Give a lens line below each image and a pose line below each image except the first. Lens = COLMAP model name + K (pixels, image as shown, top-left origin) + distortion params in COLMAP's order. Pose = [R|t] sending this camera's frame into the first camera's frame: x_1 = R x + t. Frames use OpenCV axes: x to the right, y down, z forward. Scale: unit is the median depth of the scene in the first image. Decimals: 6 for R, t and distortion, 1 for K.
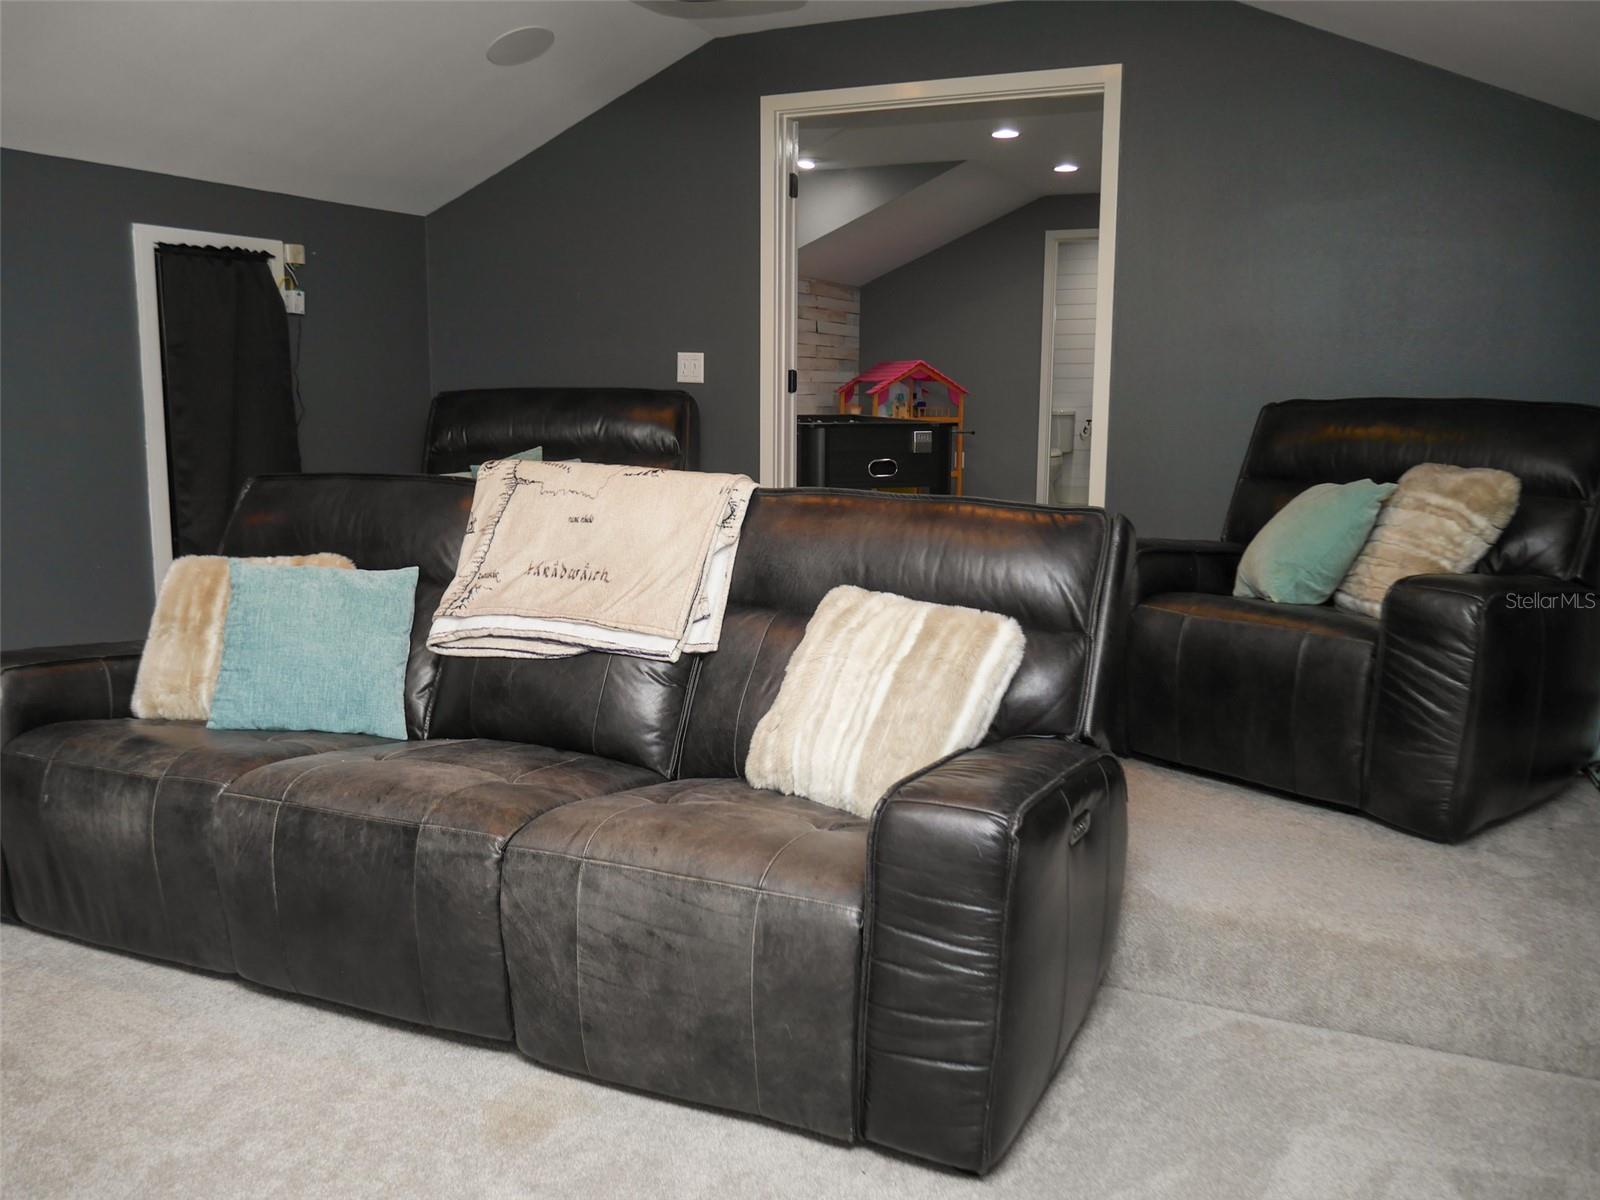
lens RADIAL K [[1333.6, 0, 798.9], [0, 1333.6, 601.5], [0, 0, 1]] dist [-0.023859, 0.012686]
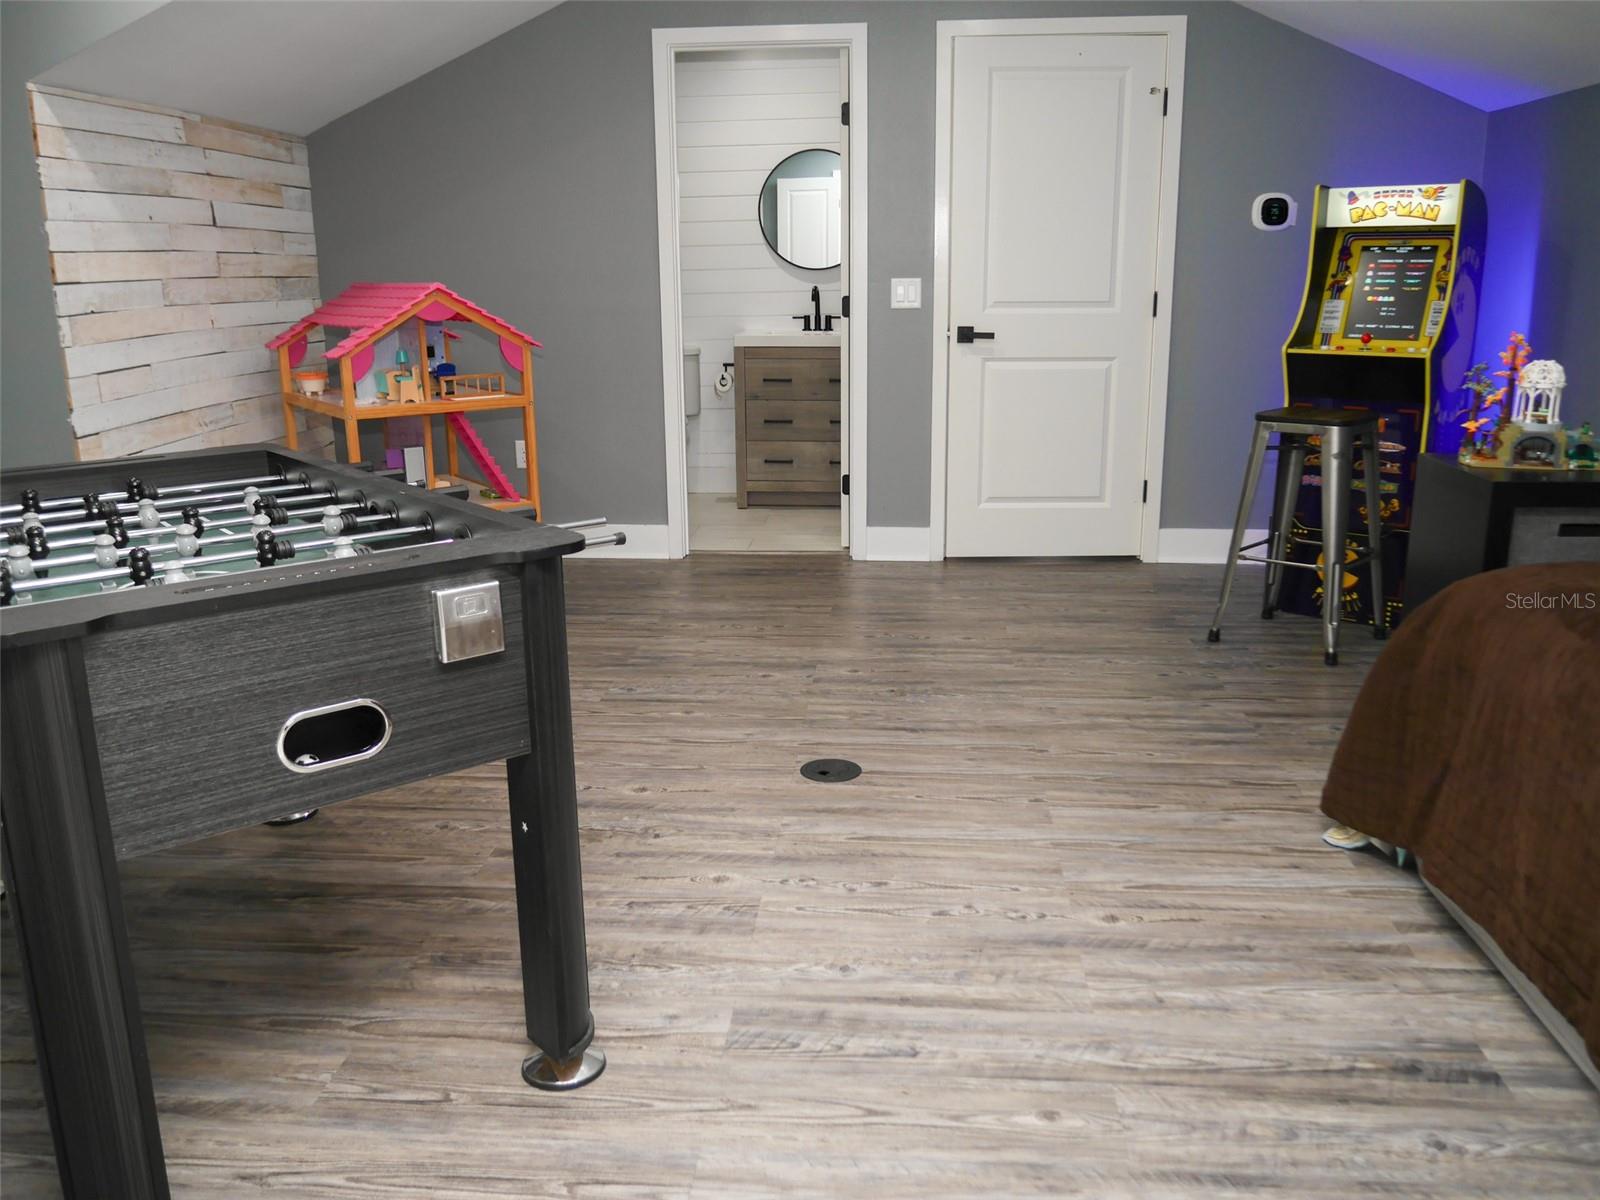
lens RADIAL K [[1333.6, 0, 798.6], [0, 1333.6, 602.0], [0, 0, 1]] dist [-0.023859, 0.012686]
pose [[0.940343, -0.101273, 0.324807, 0.042868], [0.073450, 0.992586, 0.096839, -0.095167], [-0.332206, -0.067204, 0.940810, 0.456290]]
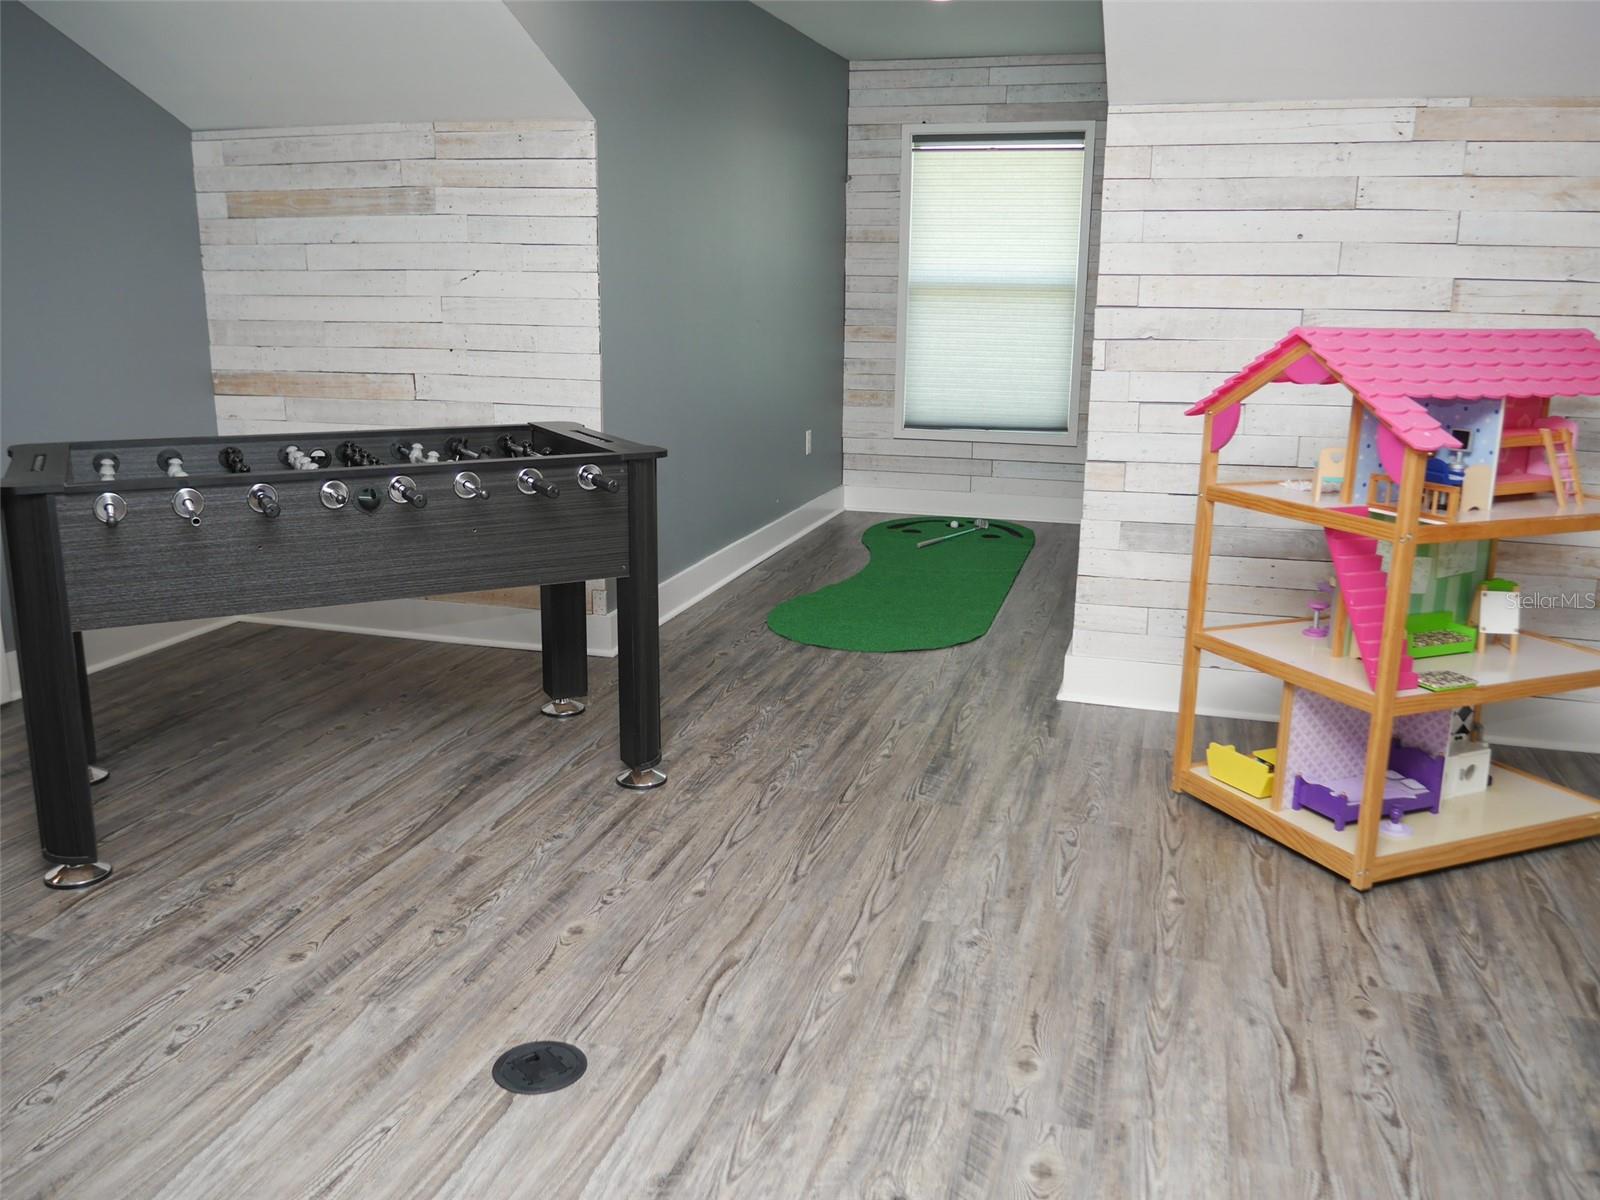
lens RADIAL K [[1333.6, 0, 799.3], [0, 1333.6, 600.5], [0, 0, 1]] dist [-0.023859, 0.012686]
pose [[0.140956, 0.226777, -0.963693, 0.377566], [-0.173760, 0.963968, 0.201426, -0.150038], [0.974648, 0.139059, 0.175282, 0.779730]]
